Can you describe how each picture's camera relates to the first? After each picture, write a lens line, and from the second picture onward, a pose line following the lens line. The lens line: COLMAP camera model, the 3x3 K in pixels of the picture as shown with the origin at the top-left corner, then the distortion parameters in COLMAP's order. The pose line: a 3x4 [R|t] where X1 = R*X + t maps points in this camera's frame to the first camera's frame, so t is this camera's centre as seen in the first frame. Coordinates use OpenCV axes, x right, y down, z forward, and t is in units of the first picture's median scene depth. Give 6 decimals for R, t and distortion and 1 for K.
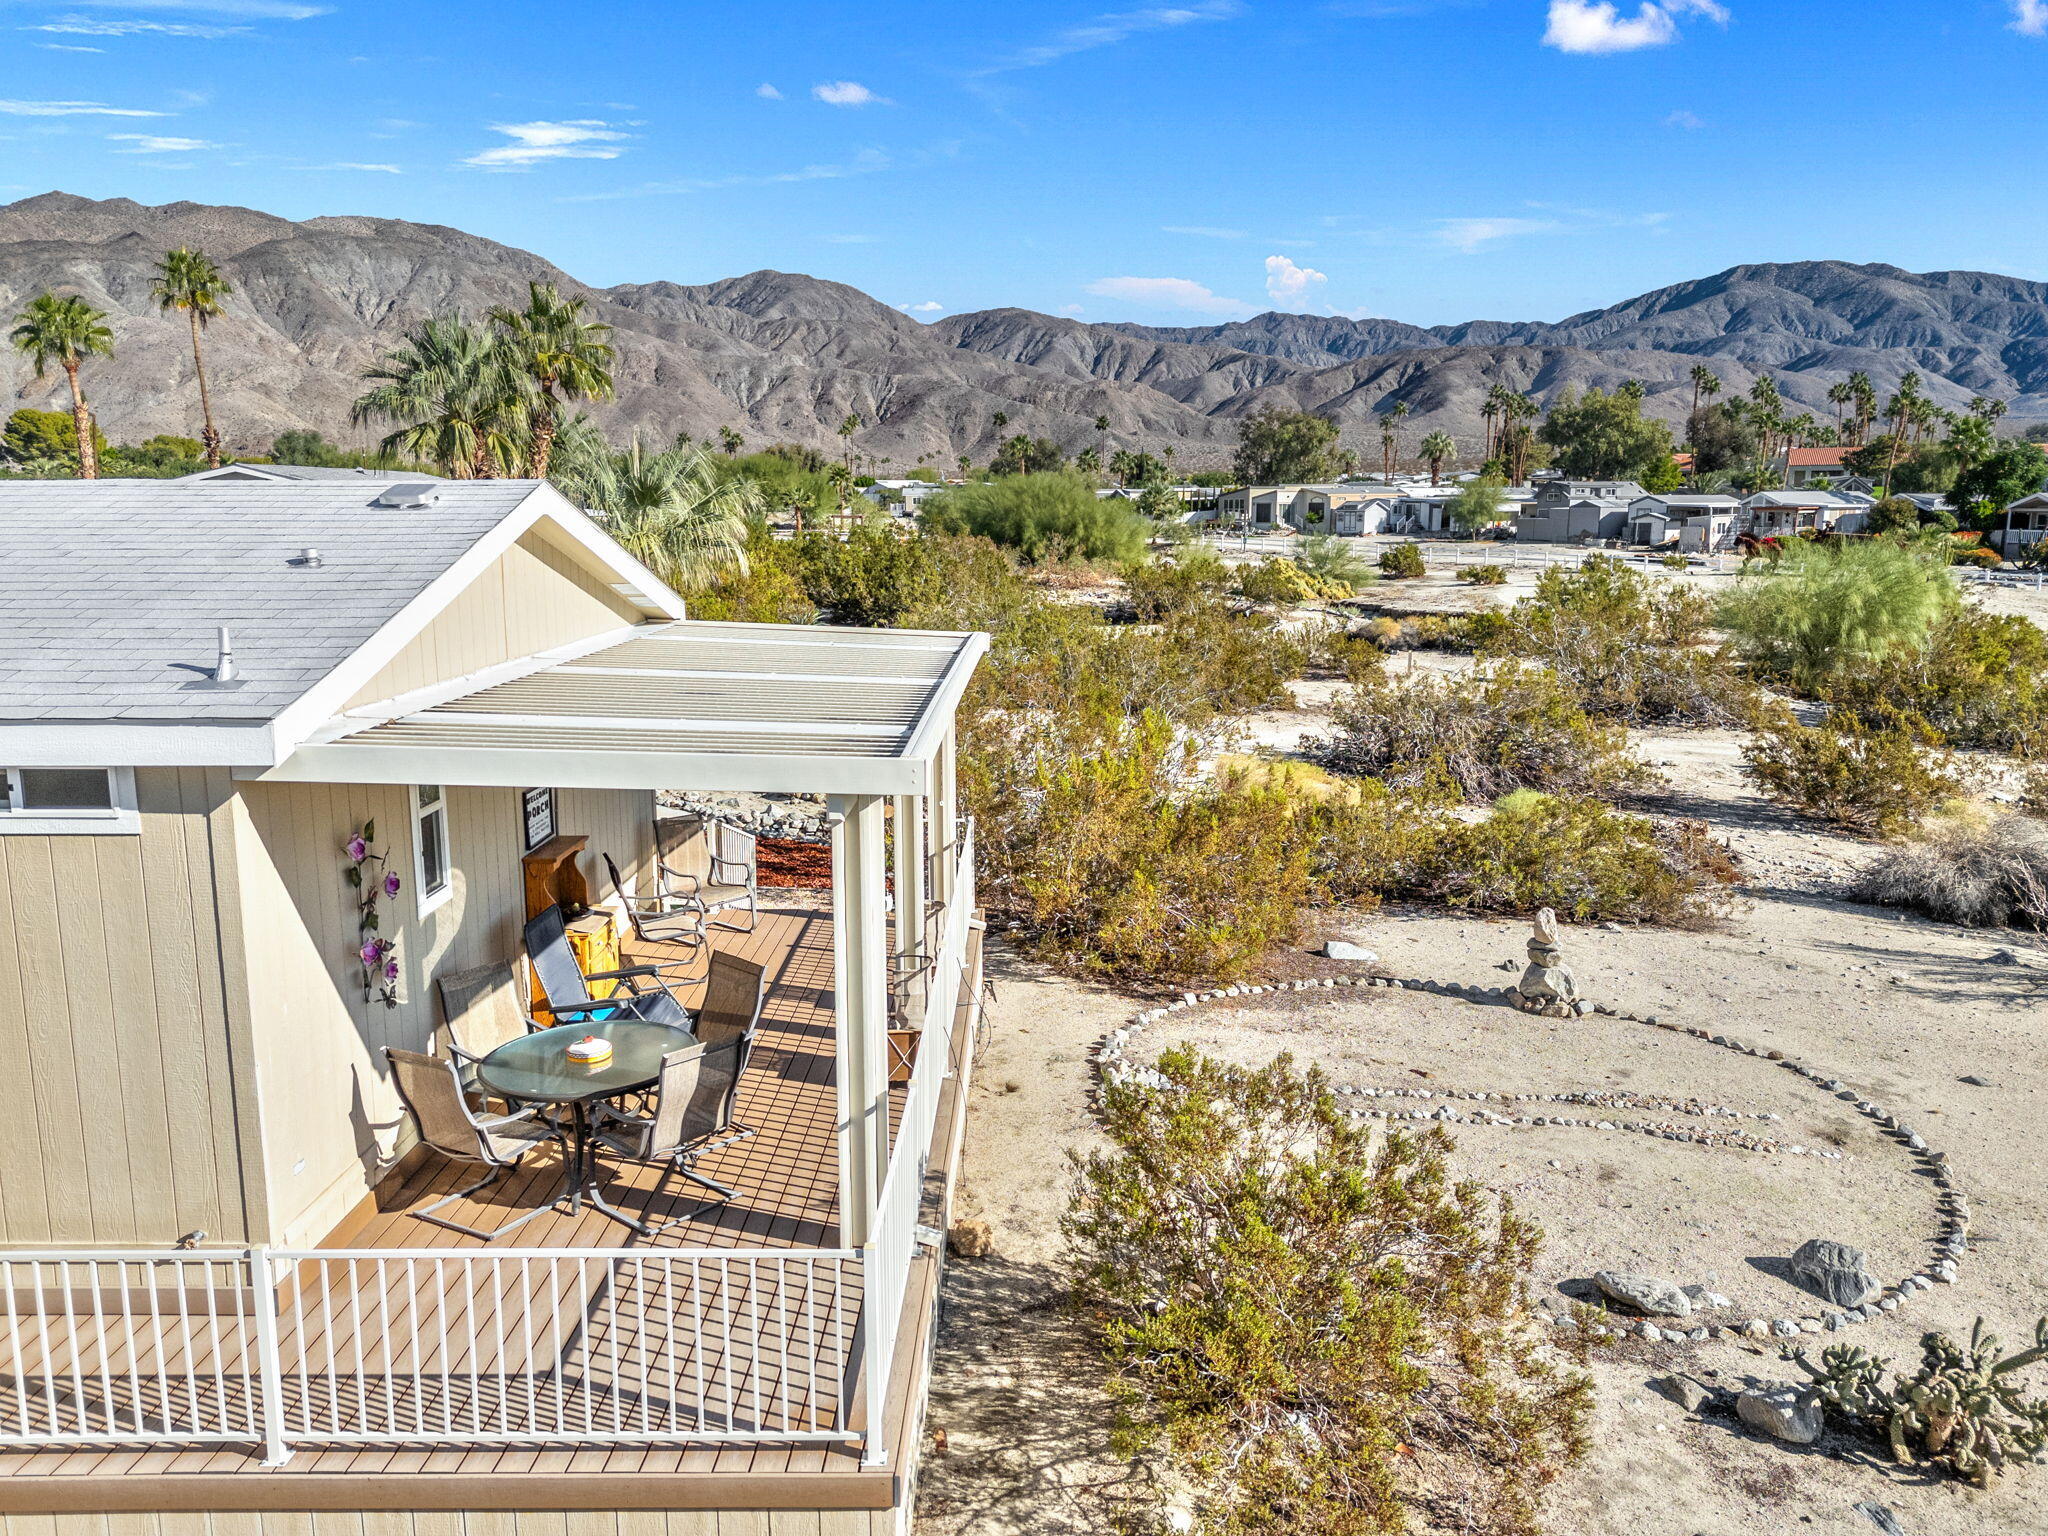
lens RADIAL K [[1512.1, 0, 1019.7], [0, 1512.1, 759.0], [0, 0, 1]] dist [0.038653, -0.002329]
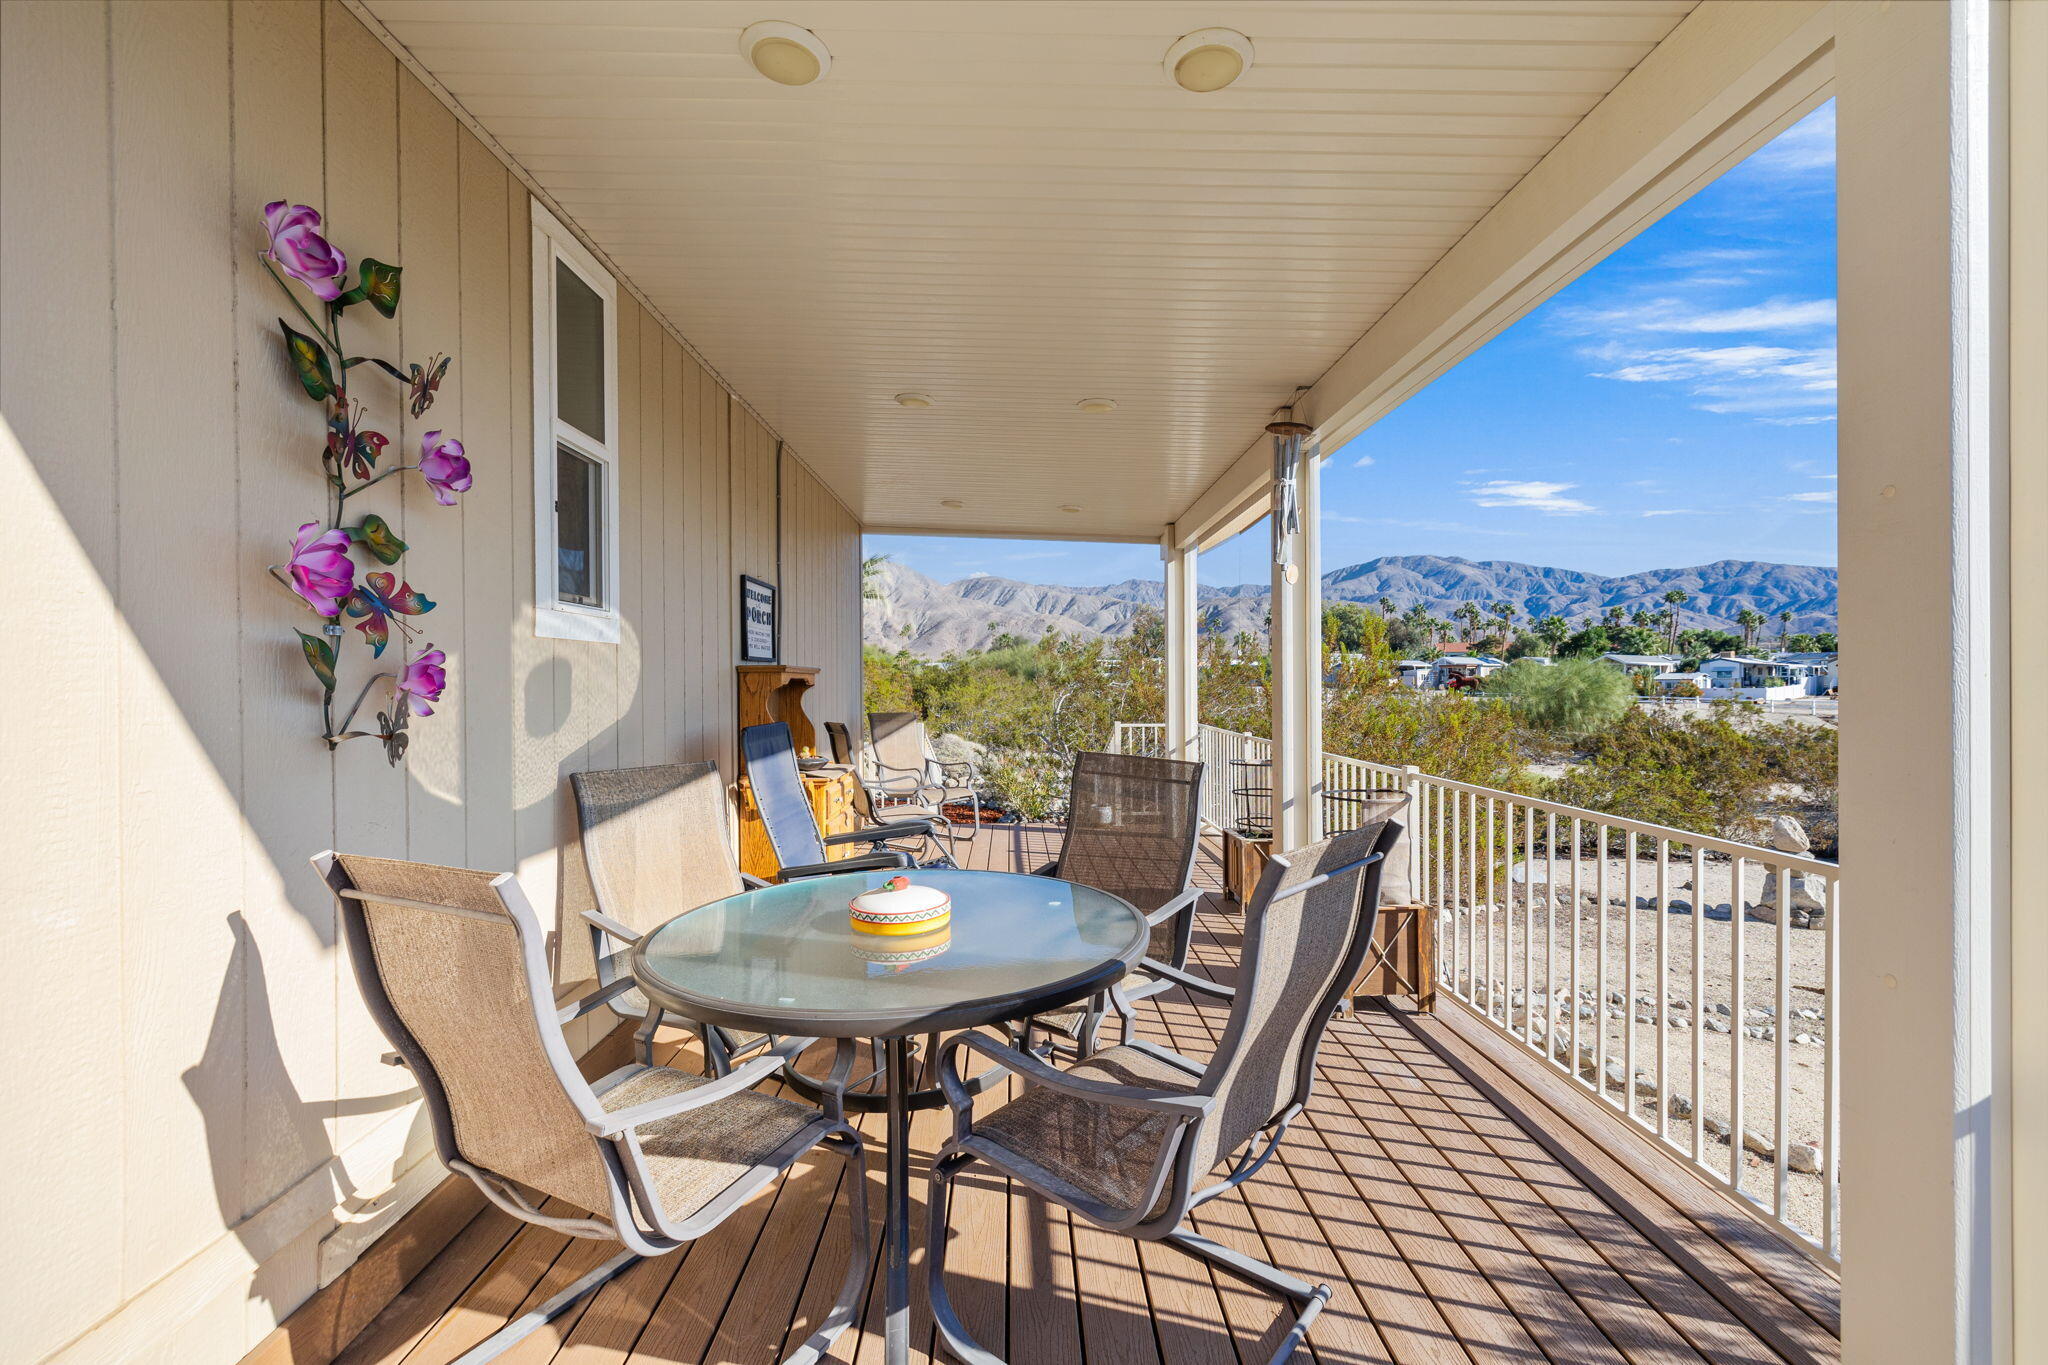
lens RADIAL K [[864.2, 0, 1019.0], [0, 864.2, 681.3], [0, 0, 1]] dist [0.002320, -0.000165]
pose [[0.999654, -0.002517, 0.026198, -0.245096], [0.006864, 0.985901, -0.167189, 0.162152], [-0.025408, 0.167311, 0.985577, 0.714446]]
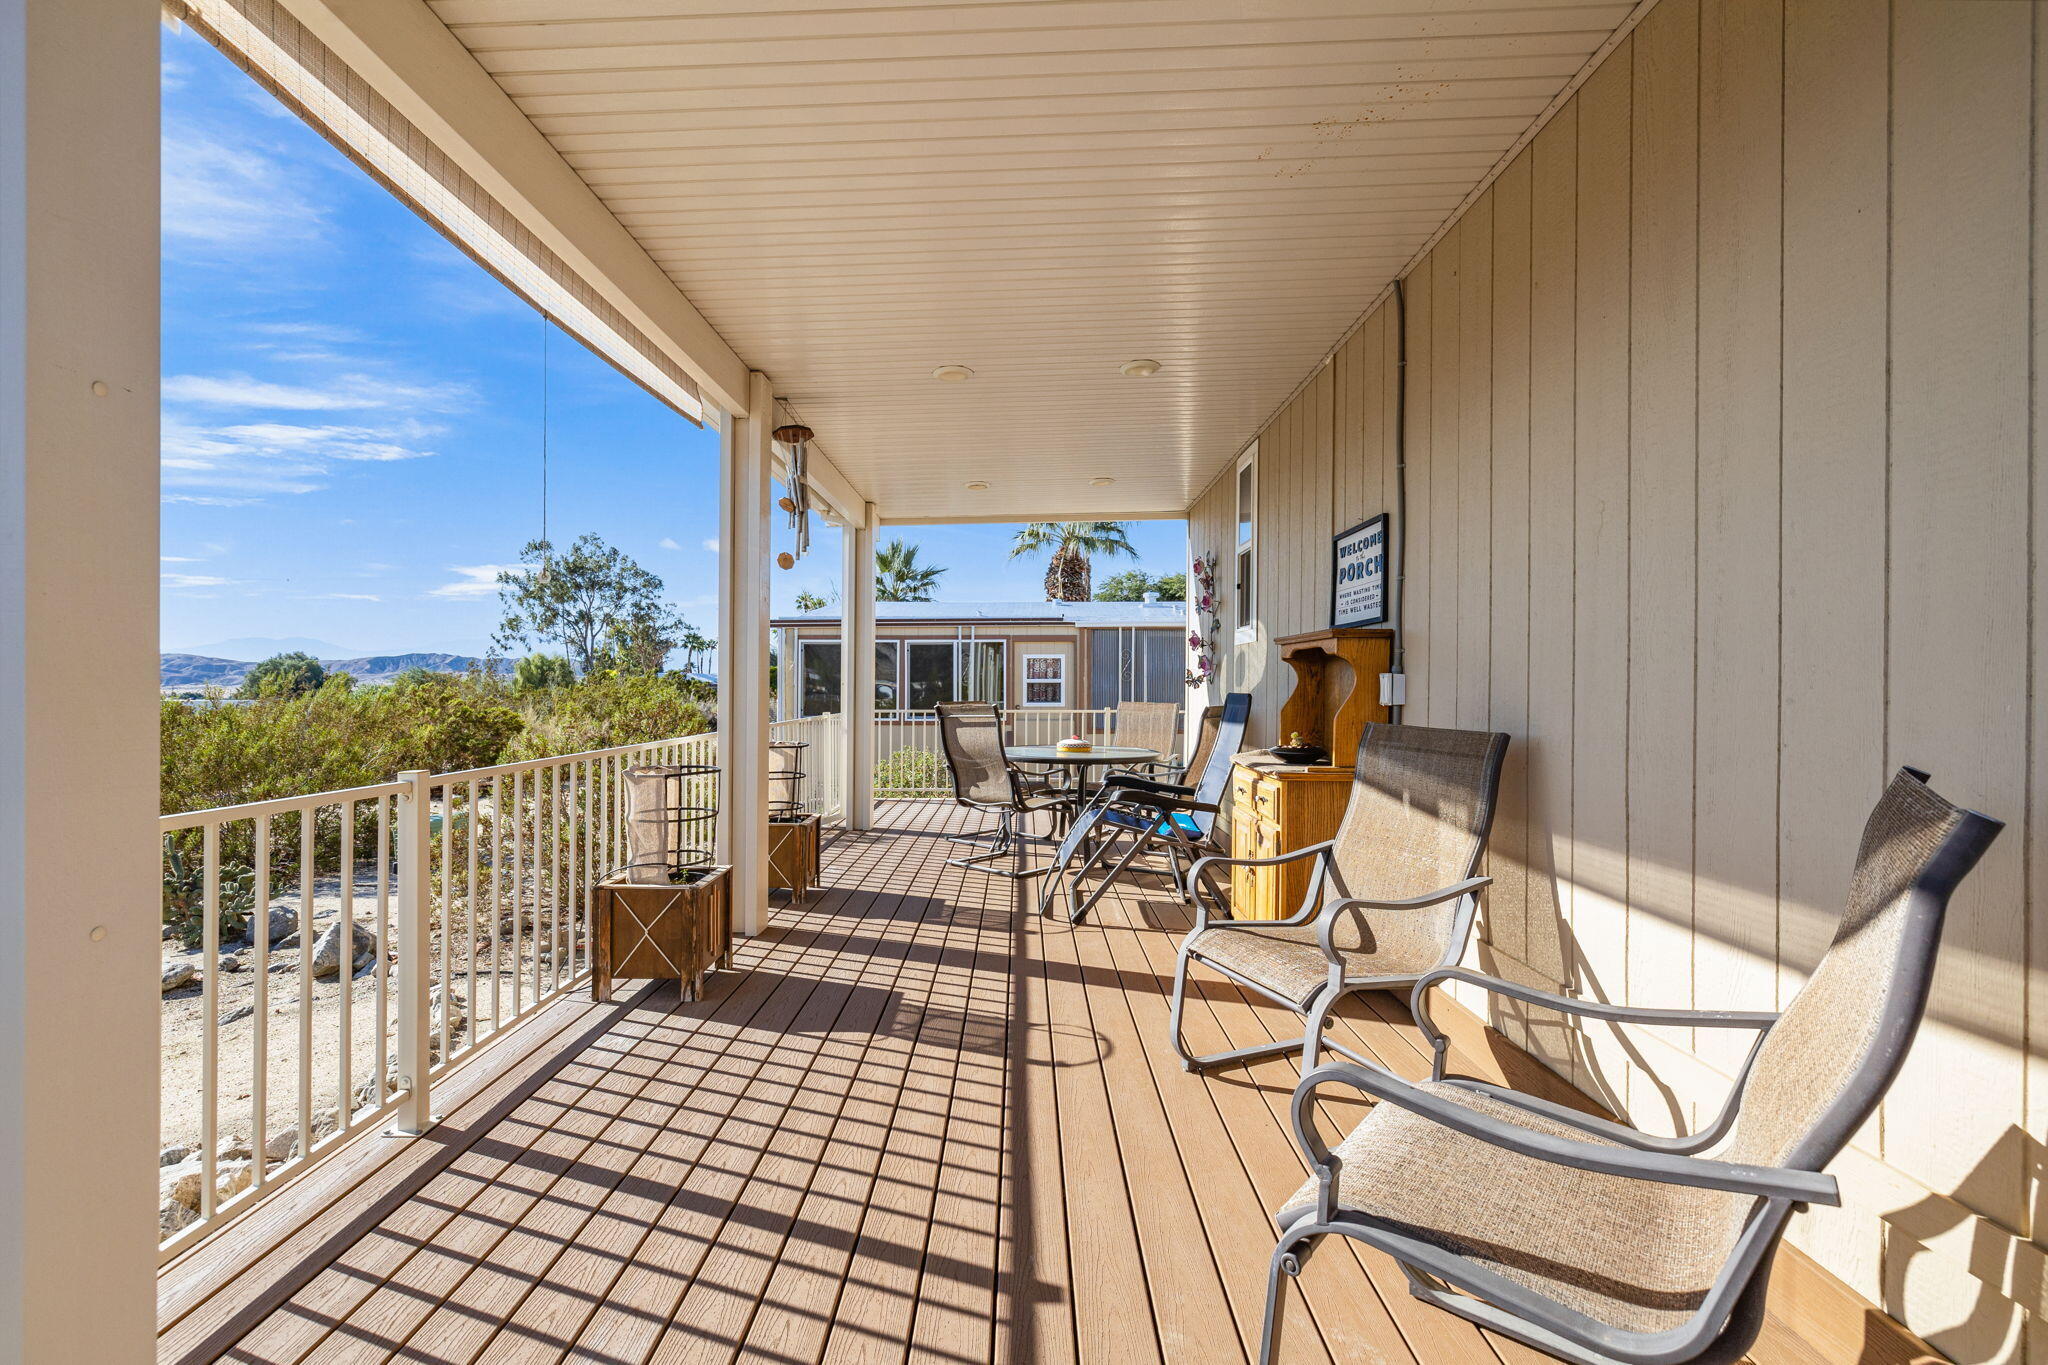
lens RADIAL K [[864.2, 0, 1019.0], [0, 864.2, 681.3], [0, 0, 1]] dist [0.002320, -0.000165]
pose [[-0.999983, -0.004821, -0.003134, -0.225065], [-0.005276, 0.986032, 0.166470, 0.026423], [0.002288, 0.166484, -0.986042, 1.598707]]
